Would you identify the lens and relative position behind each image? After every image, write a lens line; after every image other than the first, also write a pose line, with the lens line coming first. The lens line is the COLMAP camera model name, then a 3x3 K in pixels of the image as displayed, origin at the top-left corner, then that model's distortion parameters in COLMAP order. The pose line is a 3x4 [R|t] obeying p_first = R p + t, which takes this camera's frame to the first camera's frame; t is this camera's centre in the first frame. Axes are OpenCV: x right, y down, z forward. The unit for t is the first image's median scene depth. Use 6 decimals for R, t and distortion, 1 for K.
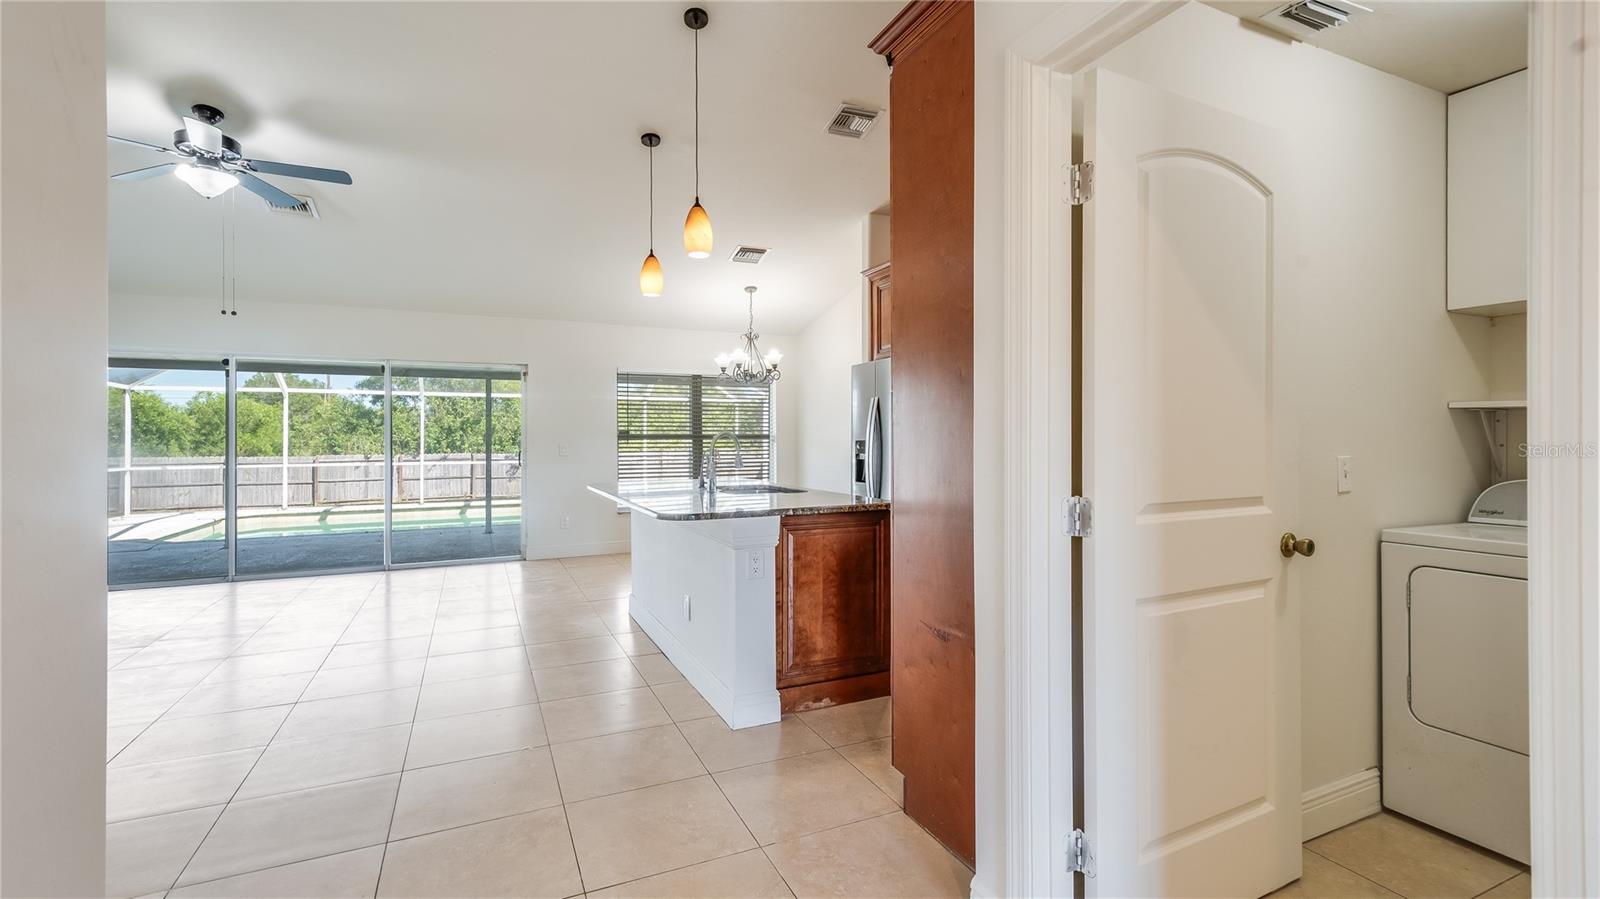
lens RADIAL K [[711.6, 0, 798.4], [0, 711.6, 438.3], [0, 0, 1]] dist [0.004775, -0.000172]
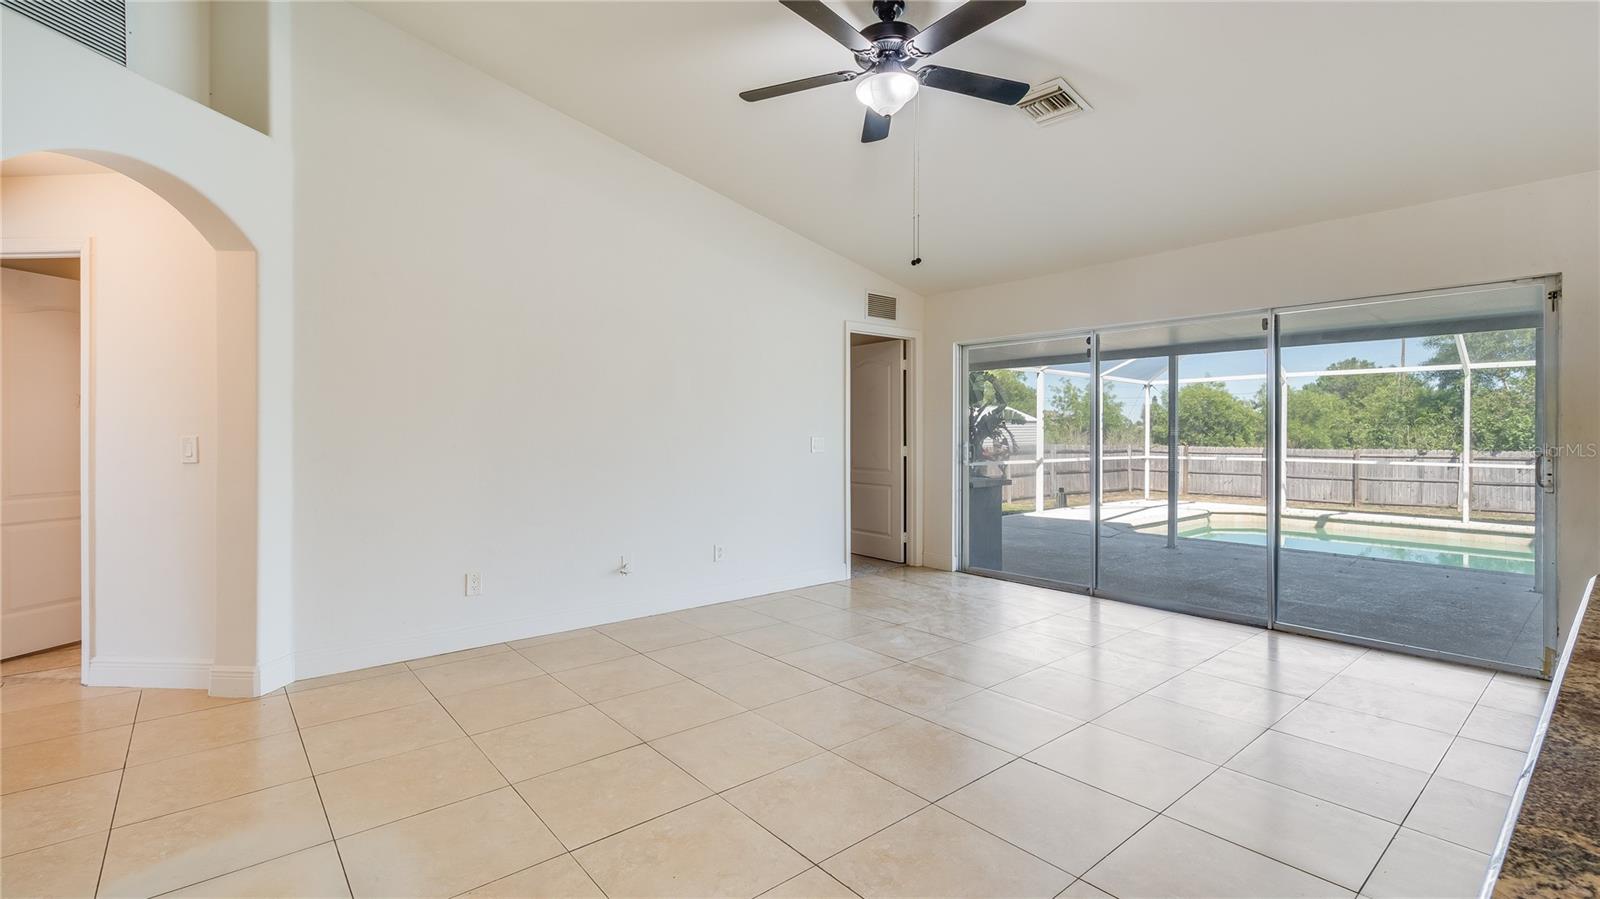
lens RADIAL K [[701.6, 0, 806.2], [0, 701.6, 444.8], [0, 0, 1]] dist [0.012561, -0.000495]
pose [[0.267594, 0.021639, -0.963289, -0.016278], [-0.000962, 0.999753, 0.022191, 0.000051], [0.963531, -0.005012, 0.267549, 0.111212]]
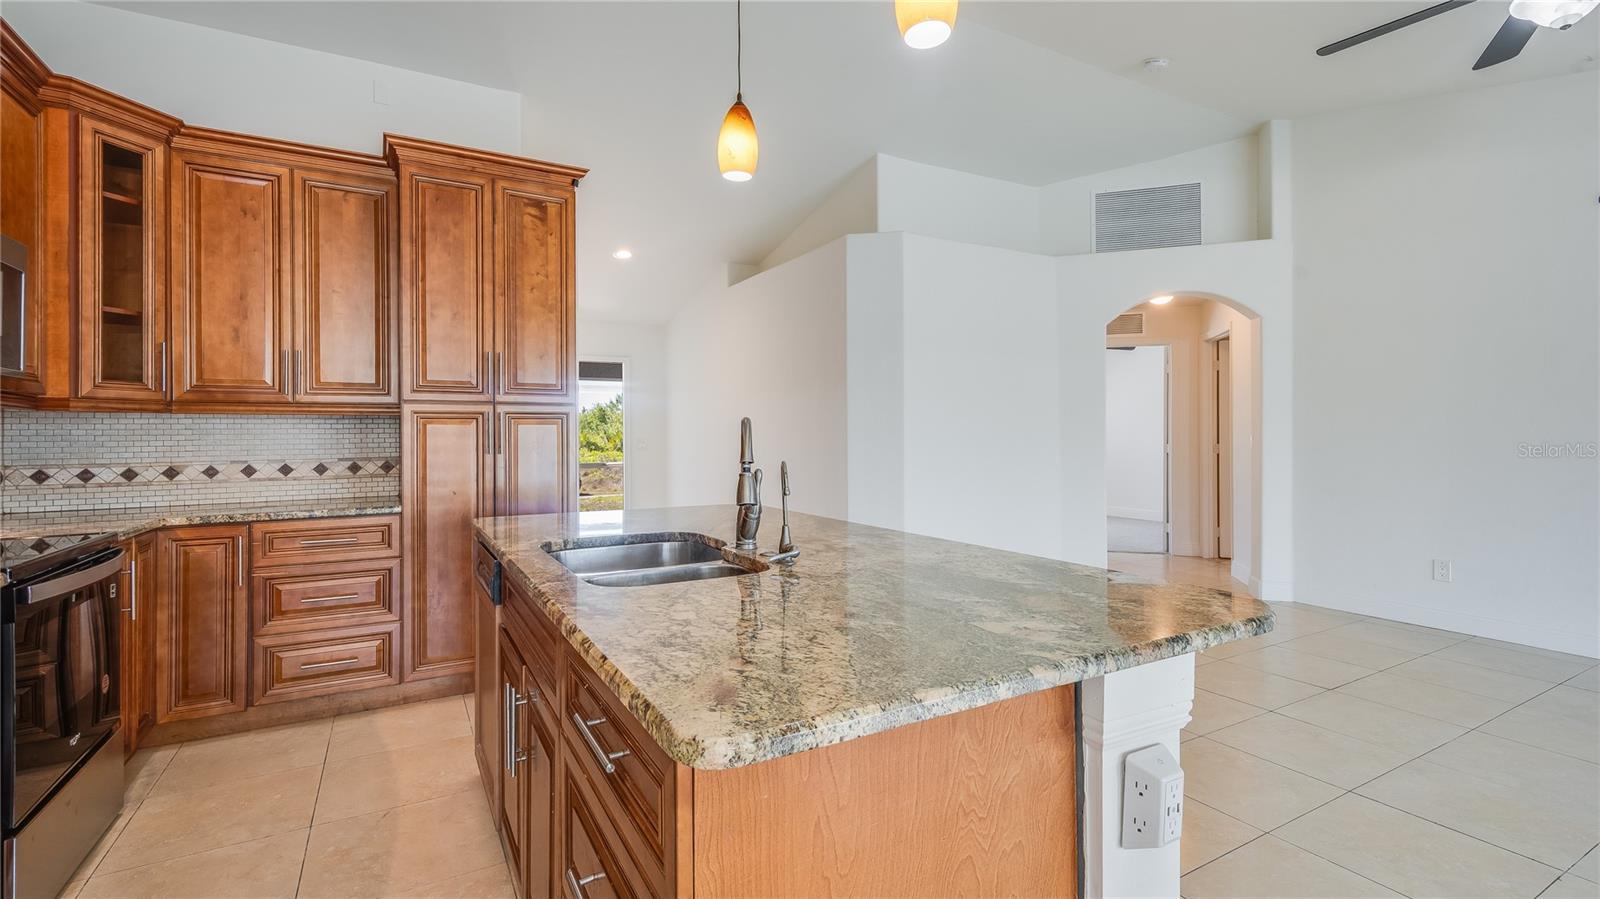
lens RADIAL K [[711.6, 0, 798.4], [0, 711.6, 438.3], [0, 0, 1]] dist [0.004775, -0.000172]
pose [[-0.996487, 0.010311, -0.083112, -0.018375], [0.009830, 0.999933, 0.006192, 0.000131], [0.083170, 0.005353, -0.996521, 0.240621]]
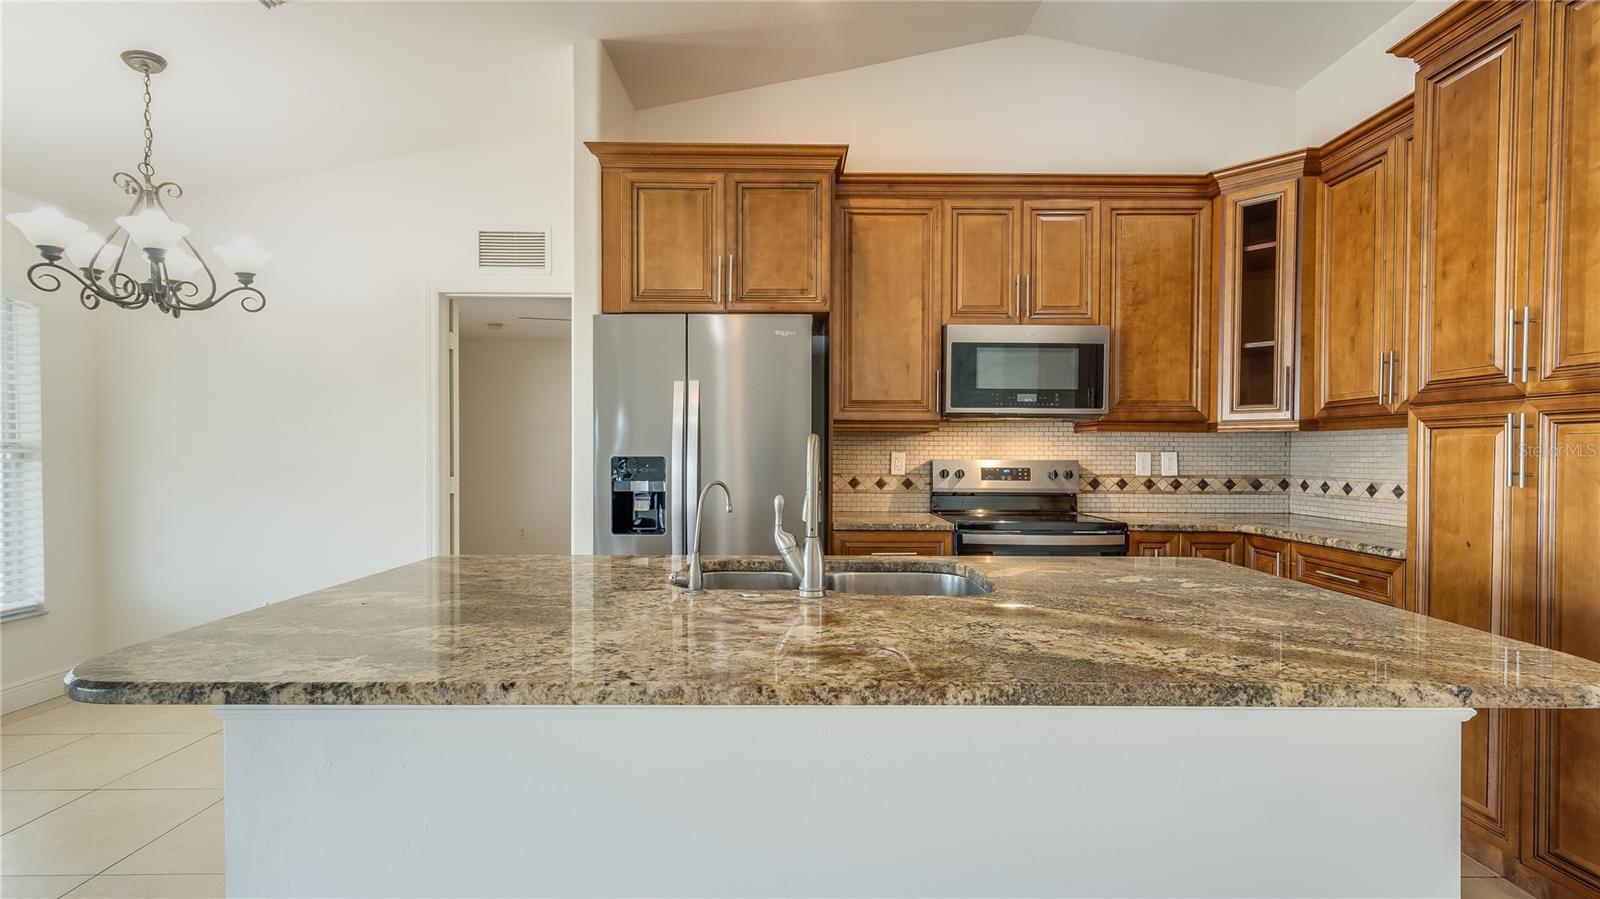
lens RADIAL K [[706.6, 0, 806.5], [0, 706.6, 461.6], [0, 0, 1]] dist [0.007418, -0.001063]
pose [[0.413118, -0.006748, 0.910653, -0.073797], [-0.004566, 0.999945, 0.009480, 0.000312], [-0.910666, -0.008074, 0.413064, 0.141170]]
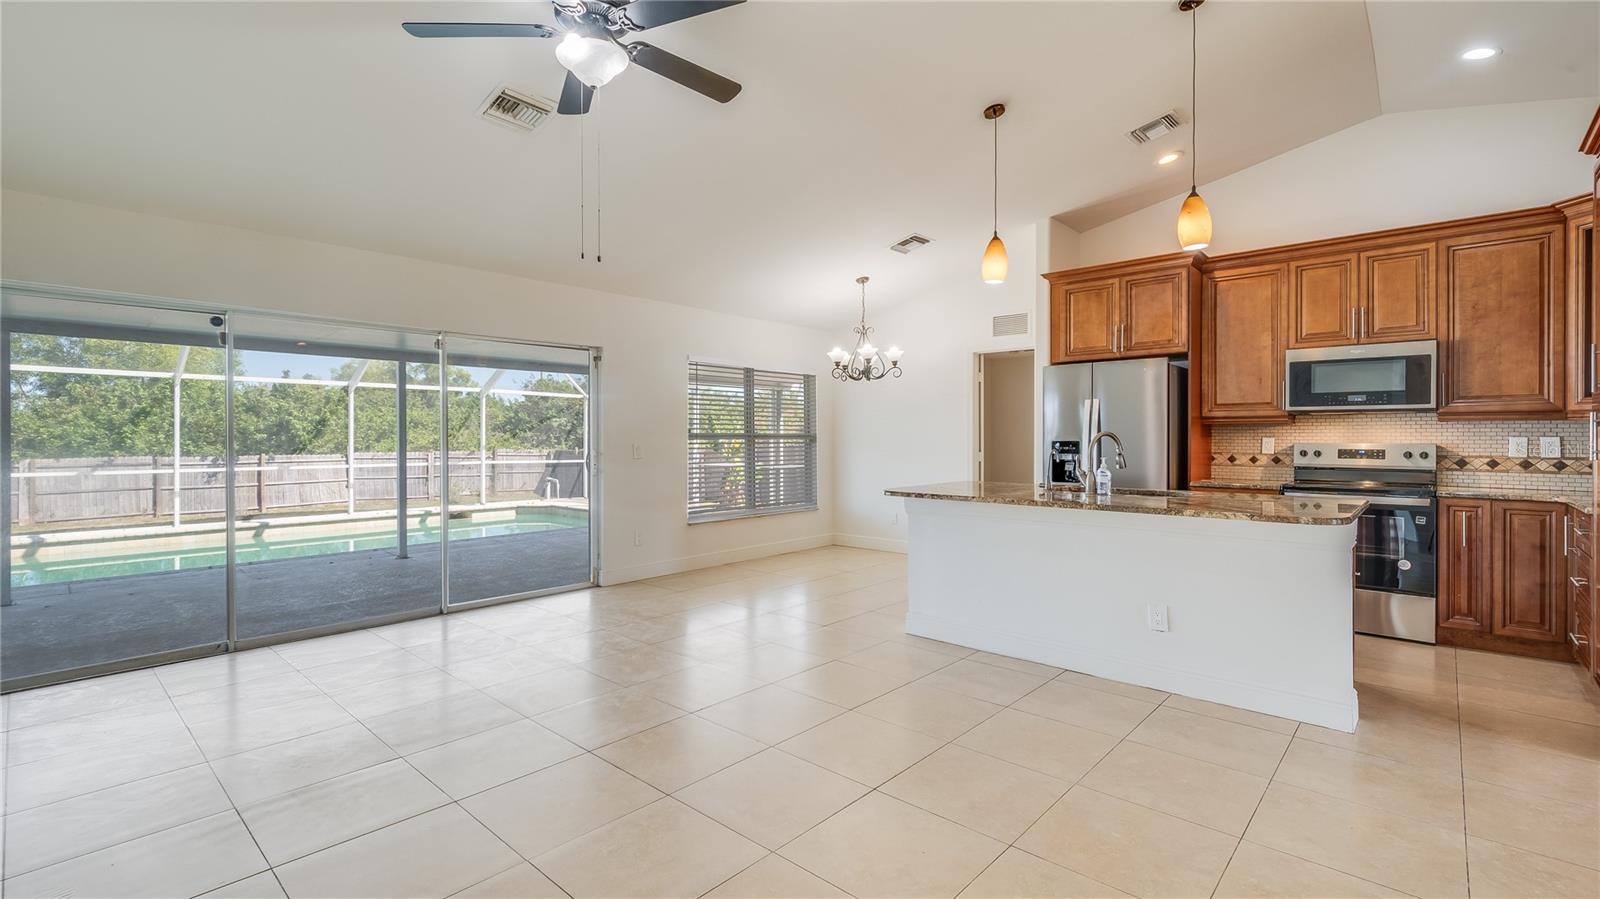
lens RADIAL K [[711.6, 0, 798.4], [0, 711.6, 438.3], [0, 0, 1]] dist [0.004775, -0.000172]
pose [[0.920569, 0.001325, 0.390578, -0.140125], [-0.001870, 0.999998, 0.001014, -0.000134], [-0.390576, -0.001664, 0.920569, 0.045716]]
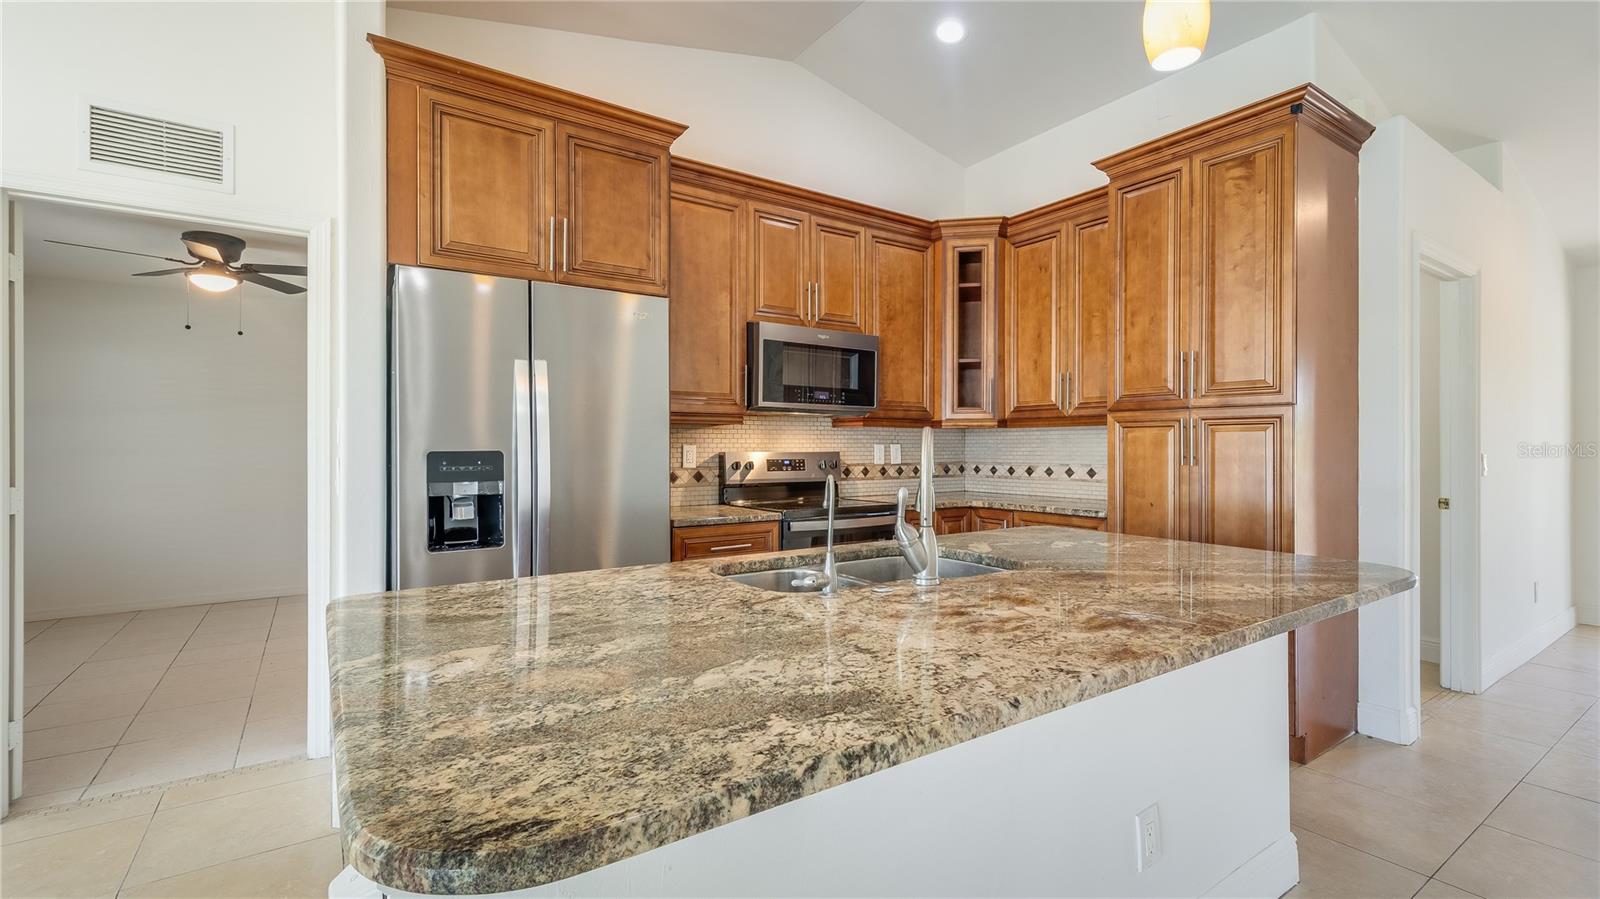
lens RADIAL K [[701.6, 0, 806.2], [0, 701.6, 444.8], [0, 0, 1]] dist [0.012561, -0.000495]
pose [[-0.172952, 0.005860, 0.984913, -0.077663], [0.002016, 0.999982, -0.005596, 0.000461], [-0.984928, 0.001017, -0.172961, 0.186160]]
